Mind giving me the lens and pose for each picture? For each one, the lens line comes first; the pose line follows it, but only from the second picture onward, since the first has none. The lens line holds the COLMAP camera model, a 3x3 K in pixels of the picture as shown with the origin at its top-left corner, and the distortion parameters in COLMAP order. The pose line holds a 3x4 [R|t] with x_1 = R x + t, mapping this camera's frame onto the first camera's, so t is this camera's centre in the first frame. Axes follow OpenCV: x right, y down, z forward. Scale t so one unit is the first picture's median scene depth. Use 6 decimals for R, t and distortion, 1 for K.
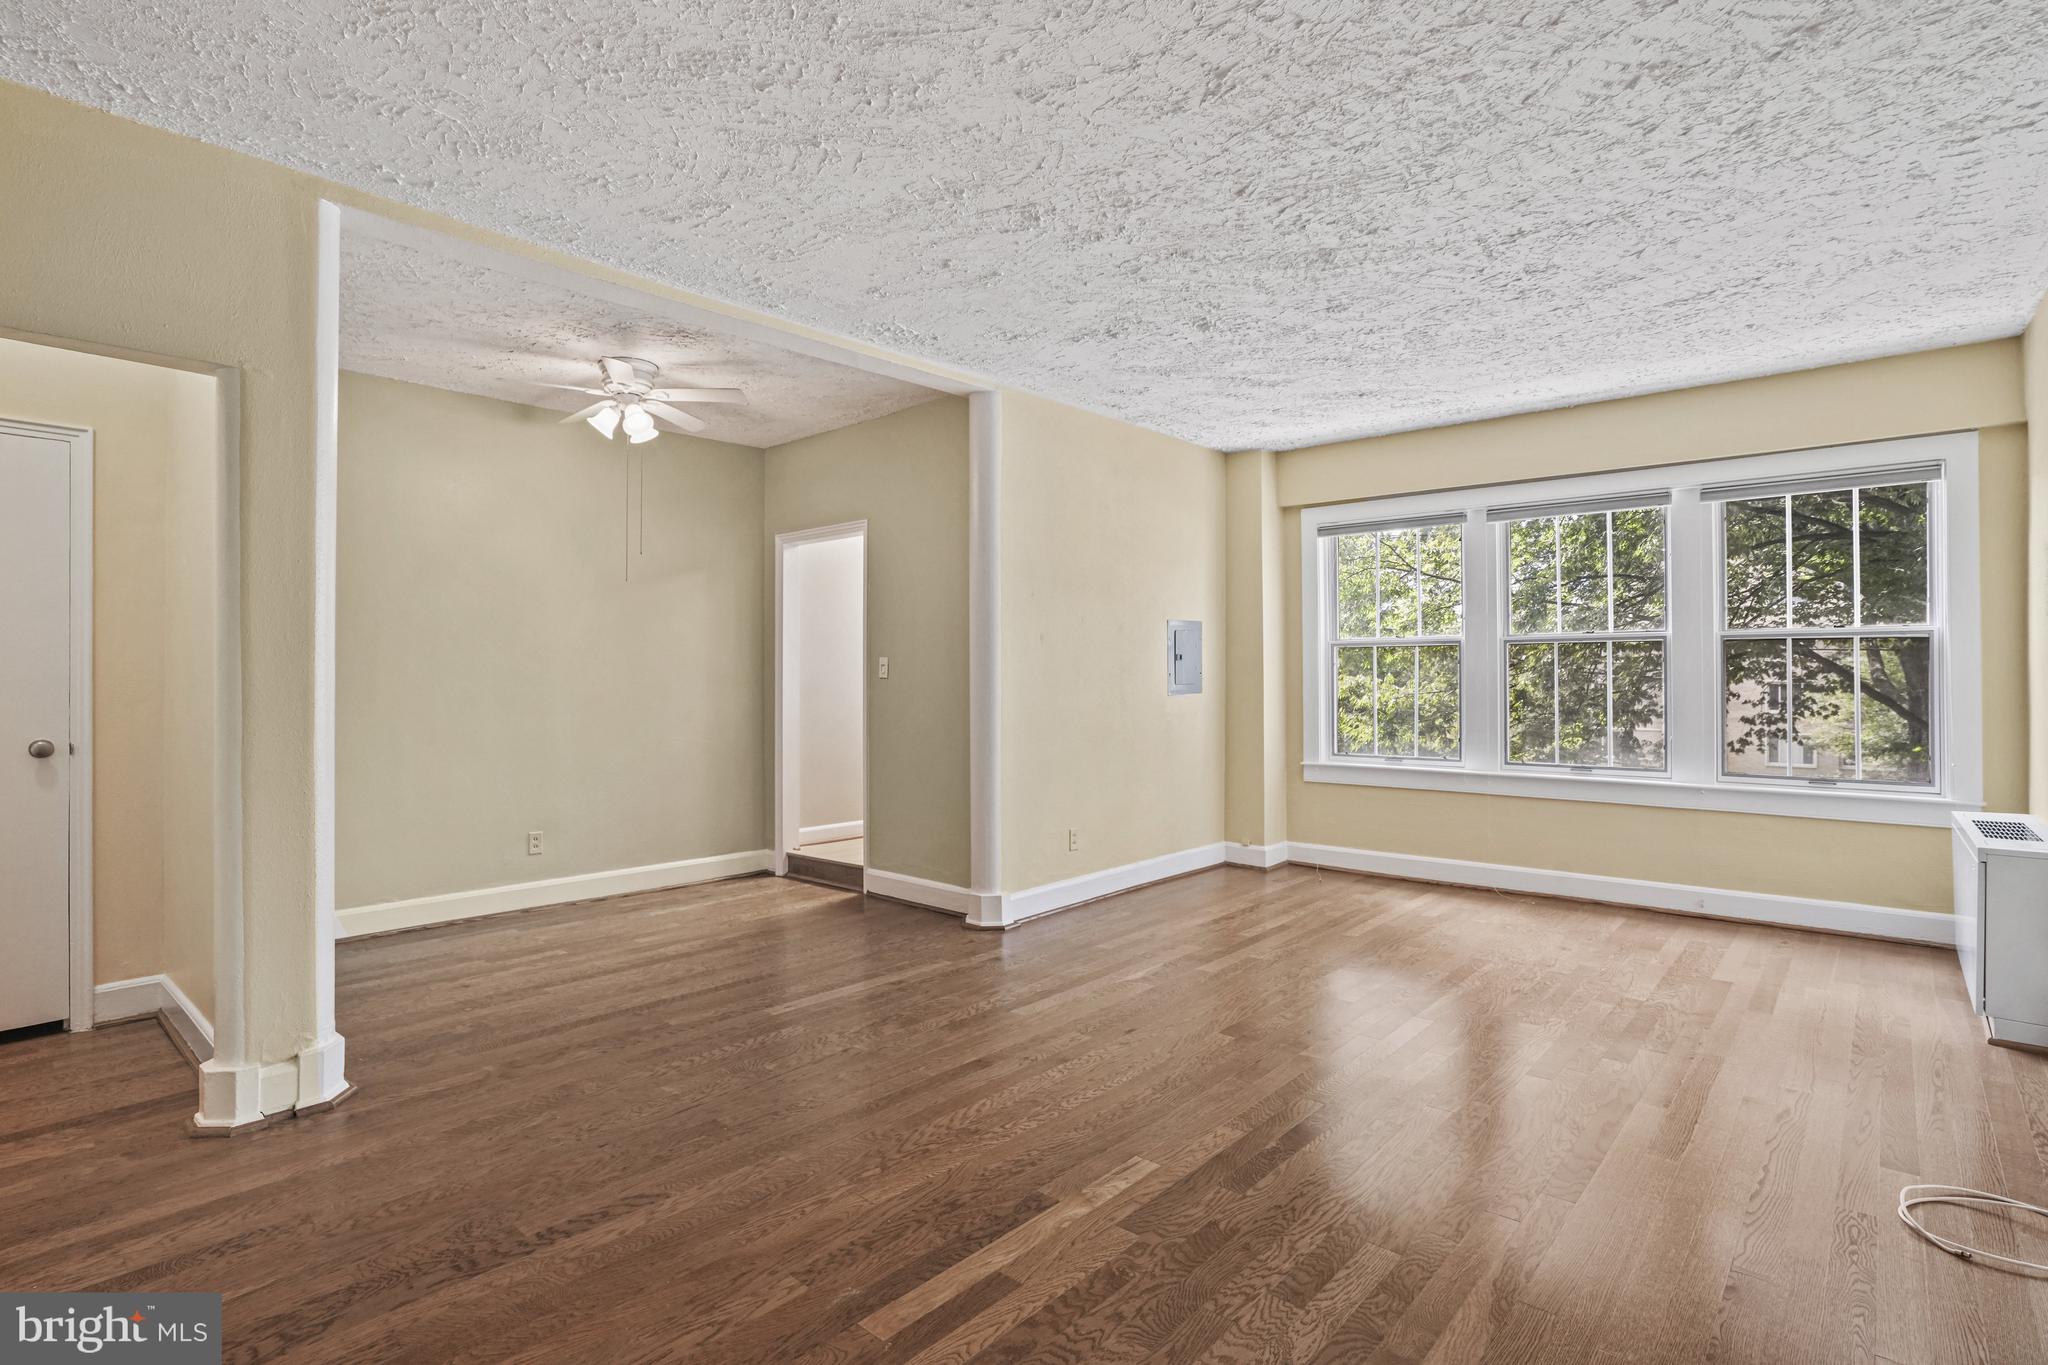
lens RADIAL K [[1006.4, 0, 978.5], [0, 1006.4, 677.5], [0, 0, 1]] dist [-0.011522, 0.000906]
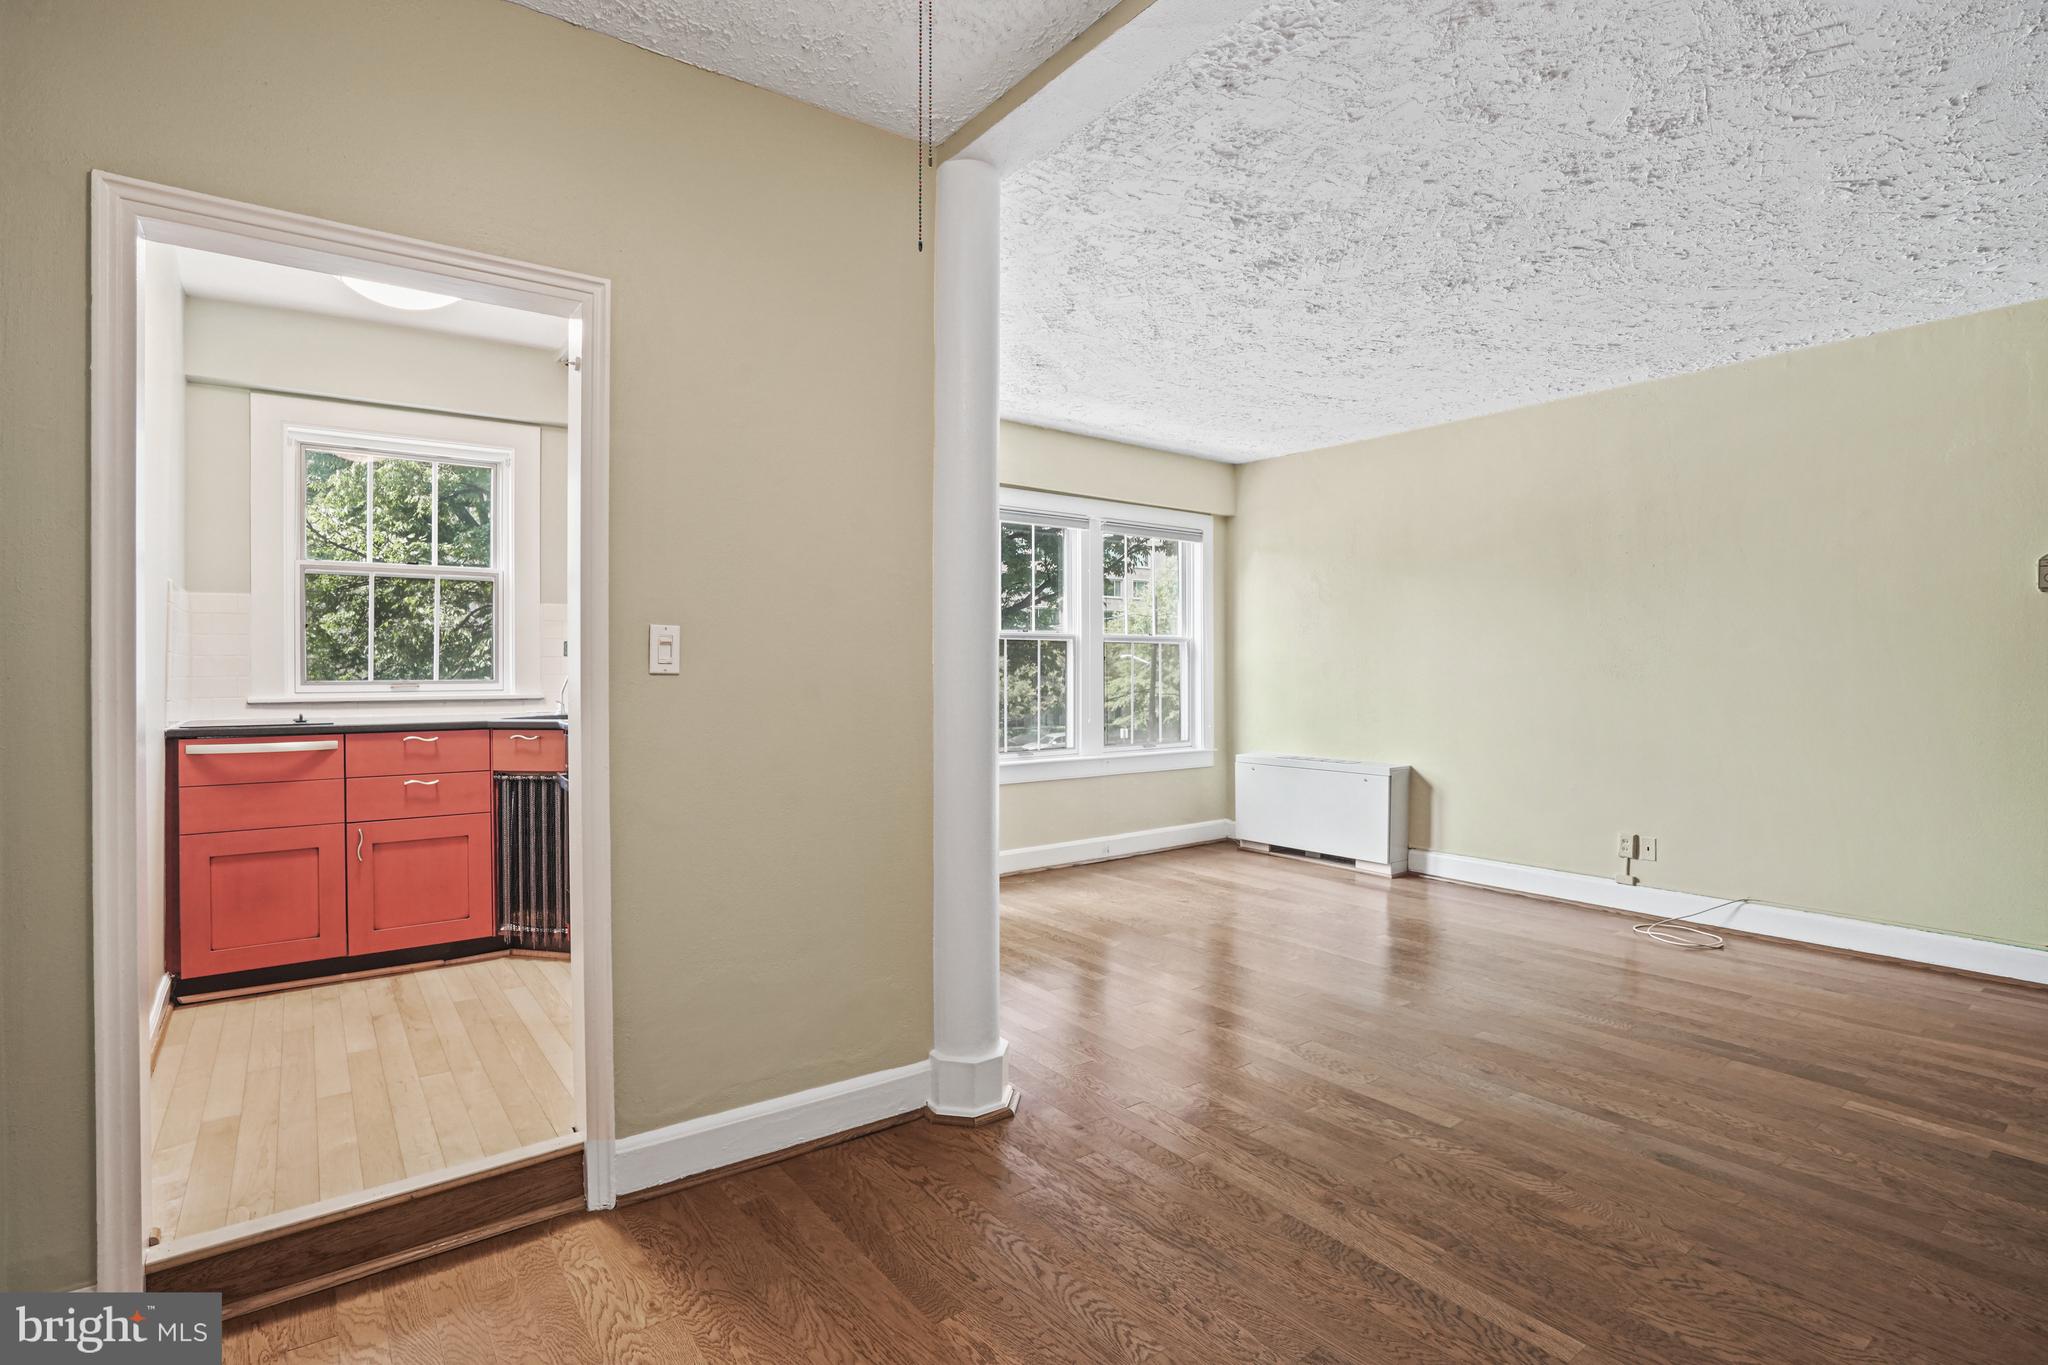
lens RADIAL K [[984.1, 0, 1019.3], [0, 984.1, 674.8], [0, 0, 1]] dist [-0.024433, 0.005196]
pose [[0.174856, -0.009214, 0.984551, -0.663942], [-0.000346, 0.999956, 0.009419, -0.003704], [-0.984594, -0.001988, 0.174845, 1.091470]]
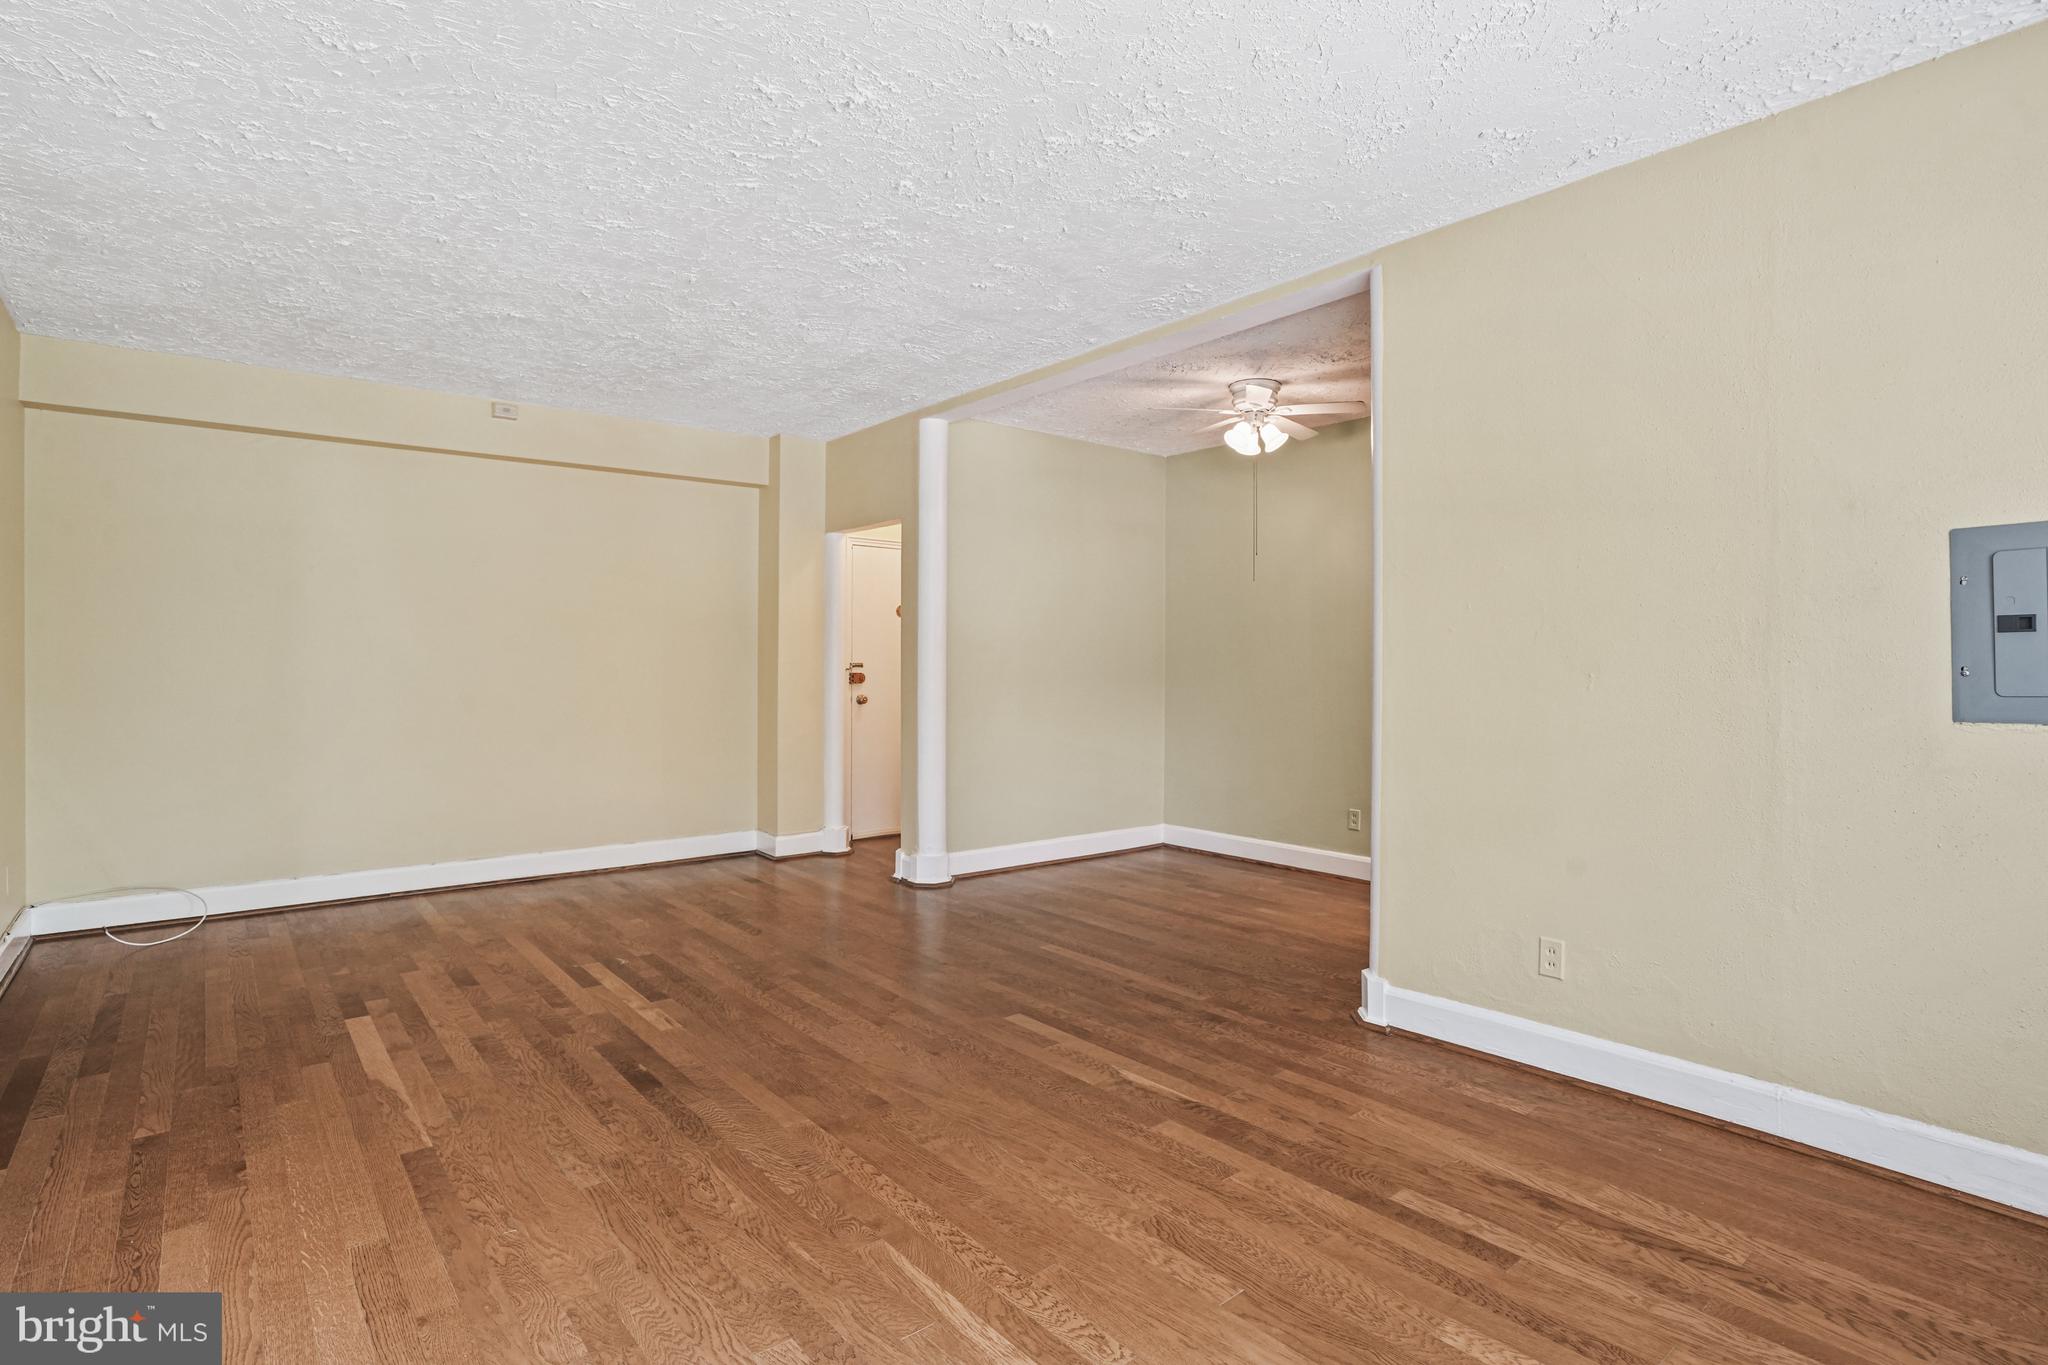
lens RADIAL K [[1006.4, 0, 1026.0], [0, 1006.4, 672.8], [0, 0, 1]] dist [-0.011522, 0.000906]
pose [[-0.133107, 0.003187, -0.991097, 0.907039], [0.000548, 0.999995, 0.003142, 0.002659], [0.991102, -0.000125, -0.133108, 1.044479]]
